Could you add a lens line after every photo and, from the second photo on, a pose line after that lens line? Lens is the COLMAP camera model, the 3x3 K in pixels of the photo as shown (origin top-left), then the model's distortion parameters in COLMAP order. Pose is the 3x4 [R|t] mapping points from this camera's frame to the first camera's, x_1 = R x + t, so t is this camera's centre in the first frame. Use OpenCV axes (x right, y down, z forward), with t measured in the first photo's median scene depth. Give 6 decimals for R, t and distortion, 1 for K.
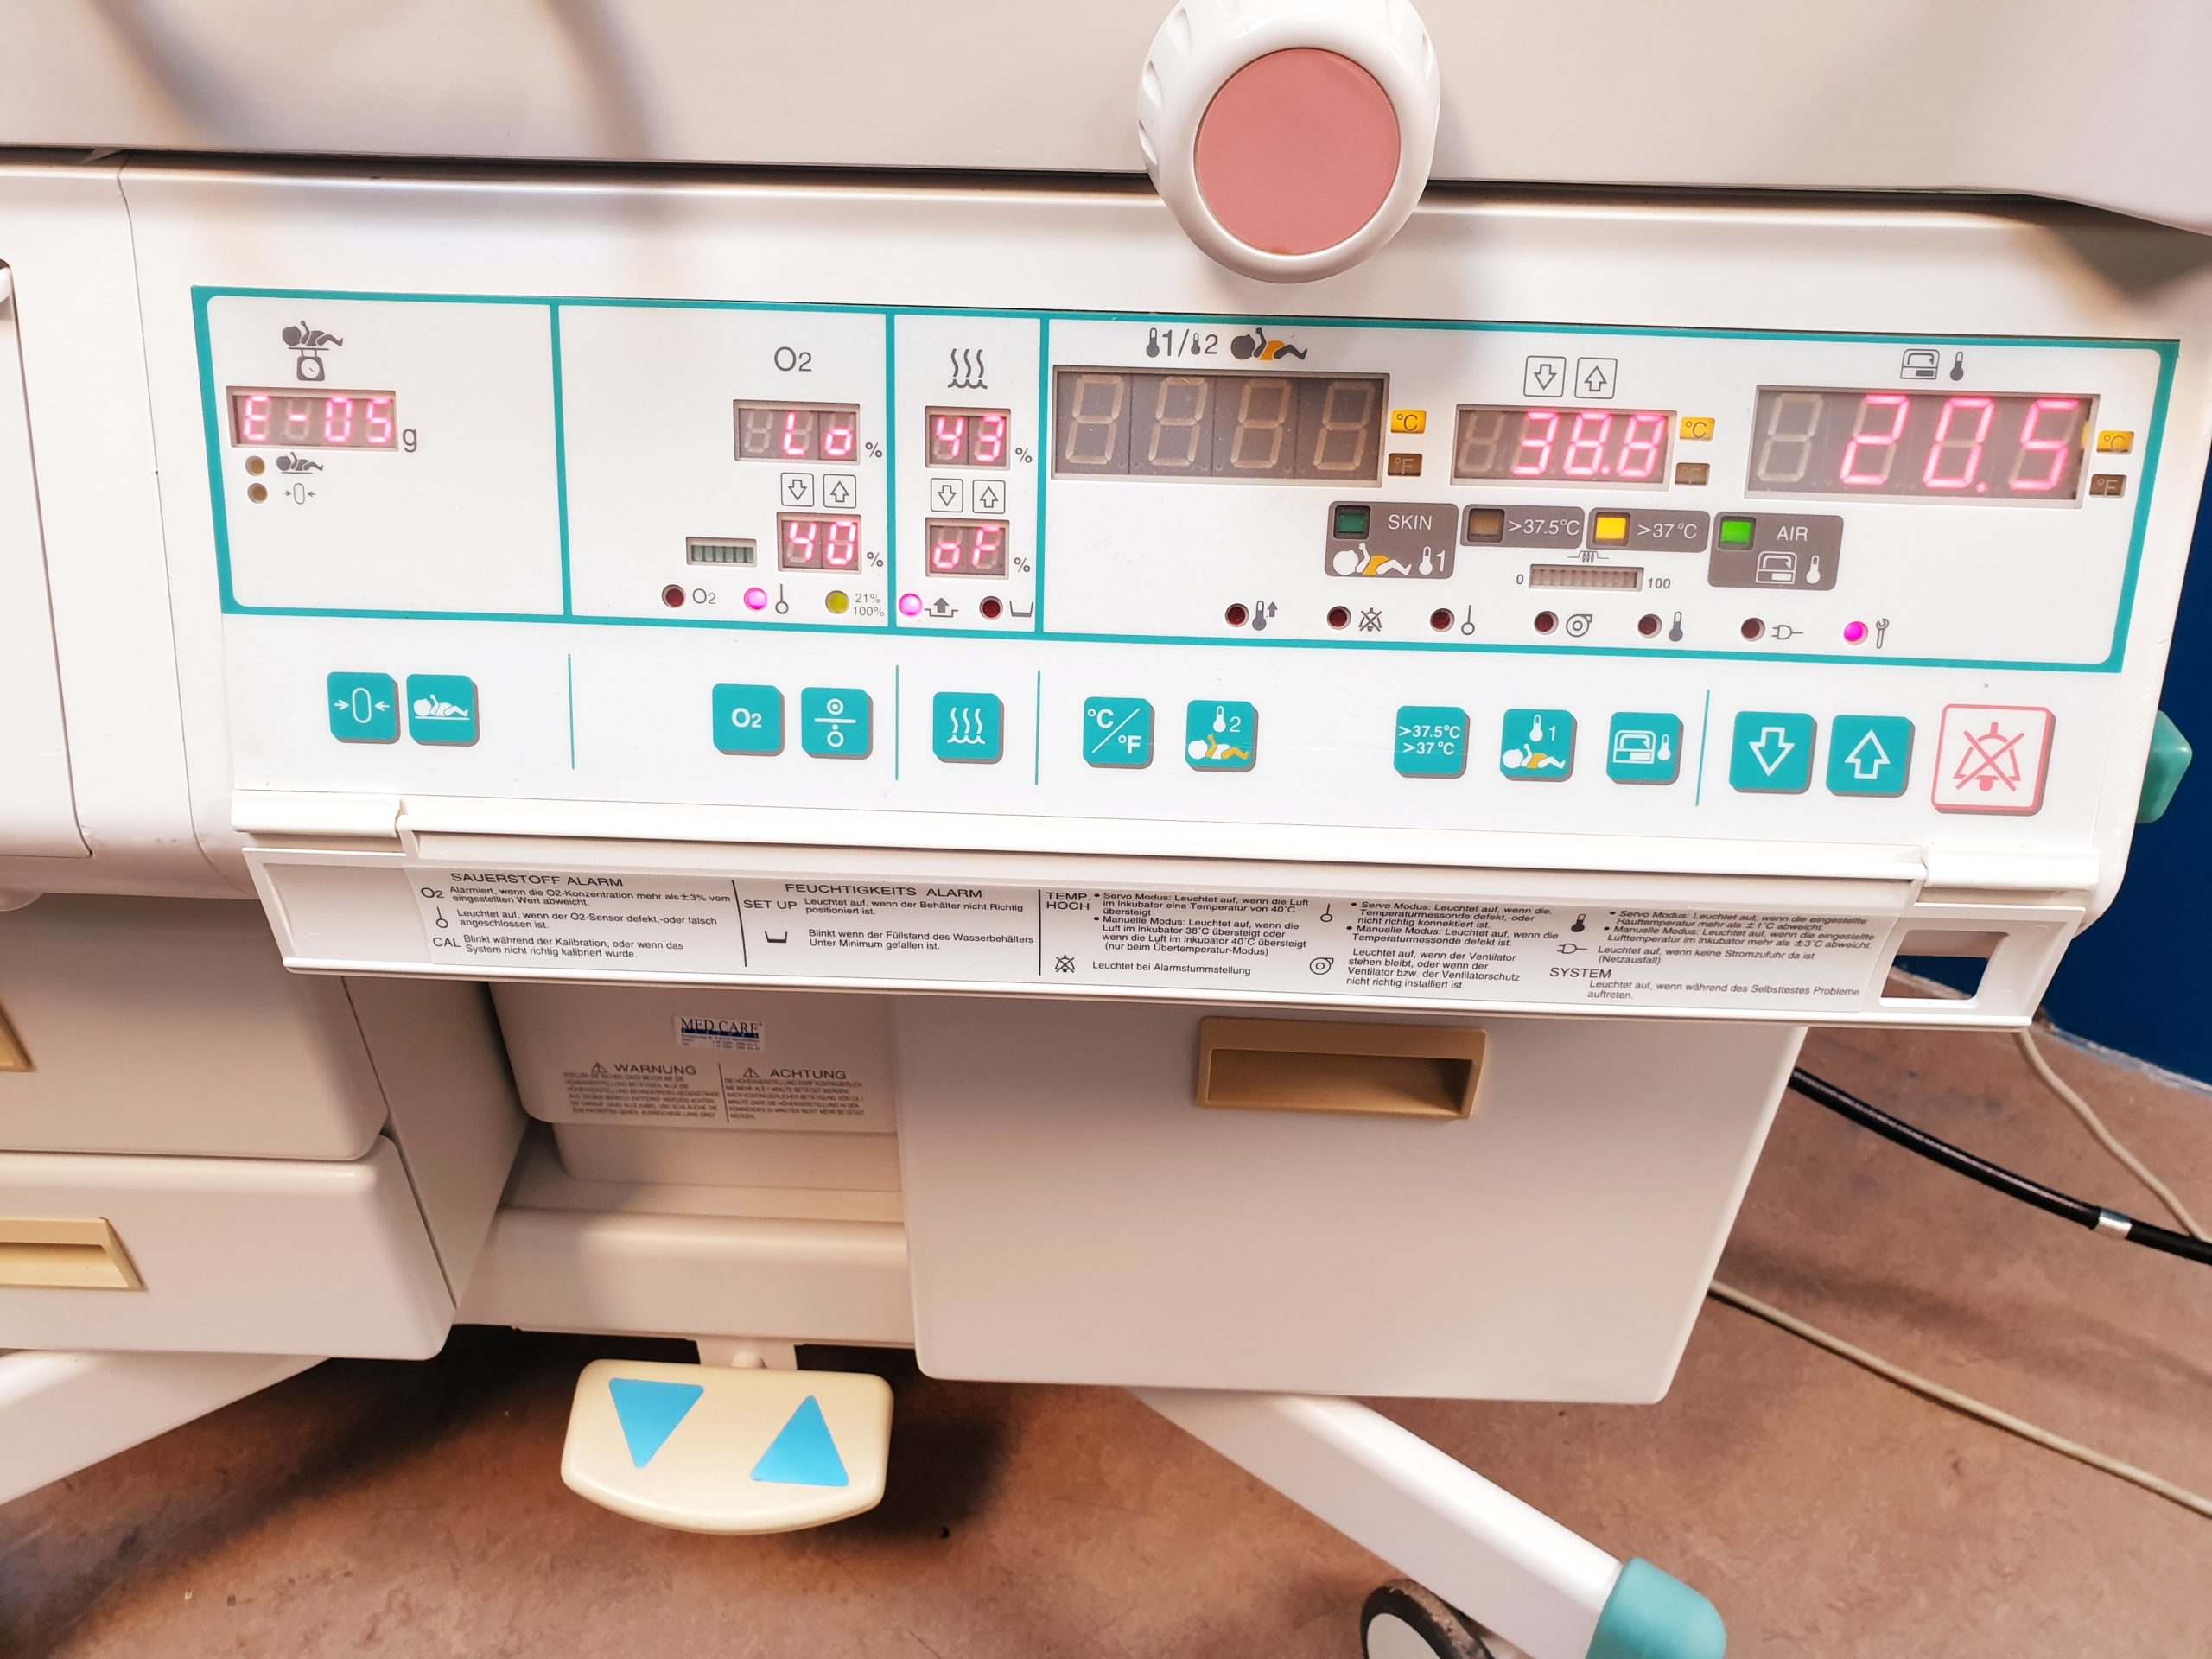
lens RADIAL K [[1918.9, 0, 1066.3], [0, 1918.9, 914.1], [0, 0, 1]] dist [0.199356, -0.662358]
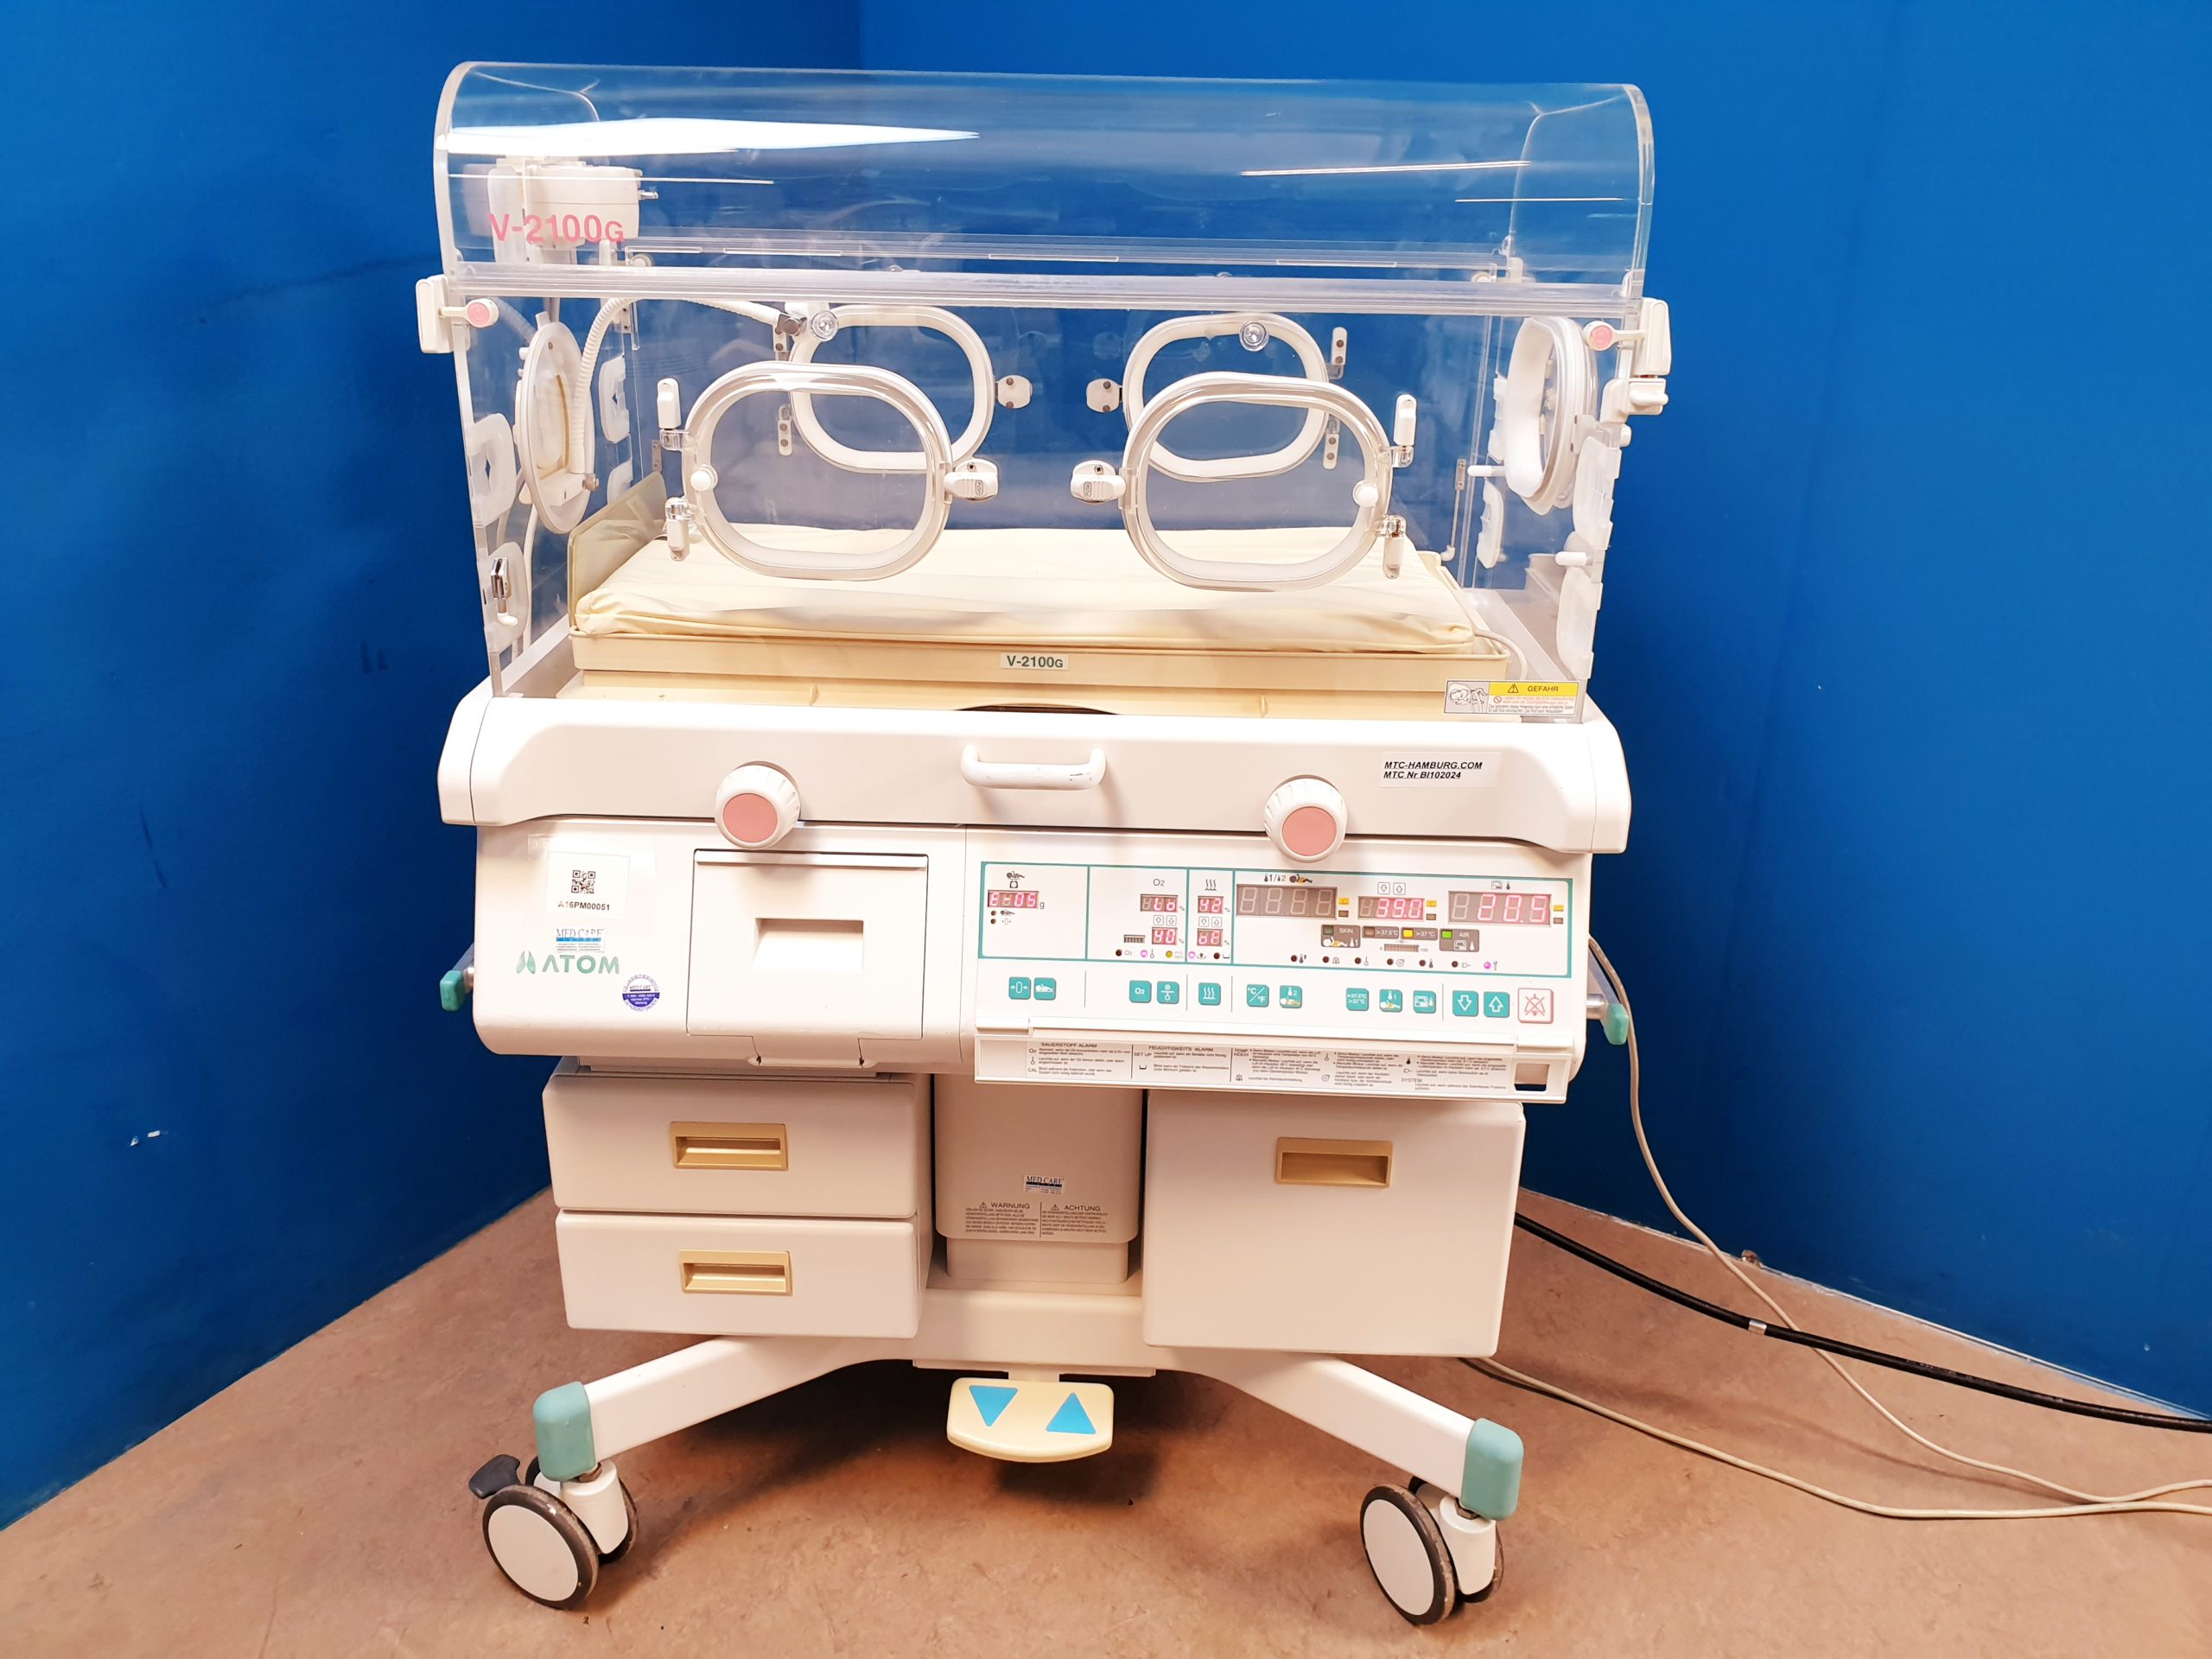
lens RADIAL K [[1693.3, 0, 1077.5], [0, 1693.3, 790.8], [0, 0, 1]] dist [0.024457, -0.010104]
pose [[0.999998, 0.001420, -0.001075, -0.264403], [-0.001694, 0.944827, -0.327565, 0.495545], [0.000550, 0.327566, 0.944828, -1.719841]]
